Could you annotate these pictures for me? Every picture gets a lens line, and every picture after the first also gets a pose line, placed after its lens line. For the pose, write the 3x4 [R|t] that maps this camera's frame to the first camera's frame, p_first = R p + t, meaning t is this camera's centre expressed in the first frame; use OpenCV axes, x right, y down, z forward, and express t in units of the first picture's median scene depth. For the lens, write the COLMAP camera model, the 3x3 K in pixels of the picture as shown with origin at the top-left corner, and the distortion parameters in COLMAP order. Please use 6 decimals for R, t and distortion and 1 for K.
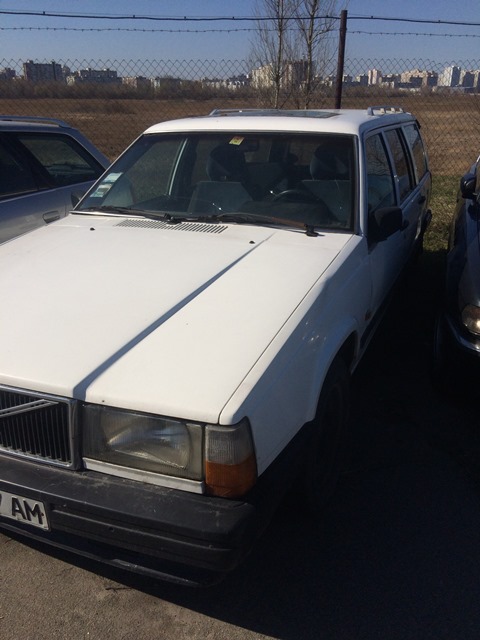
lens RADIAL K [[559.8, 0, 238.3], [0, 559.8, 322.8], [0, 0, 1]] dist [0.055541, -0.069626]
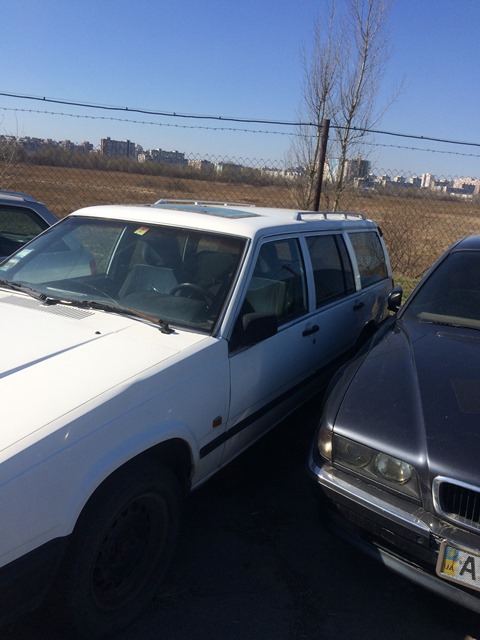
lens RADIAL K [[559.8, 0, 236.7], [0, 559.8, 318.4], [0, 0, 1]] dist [0.055541, -0.069626]
pose [[0.990431, 0.110985, -0.082024, 0.142783], [-0.121717, 0.982619, -0.140157, -0.024755], [0.065043, 0.148800, 0.986726, 0.016750]]
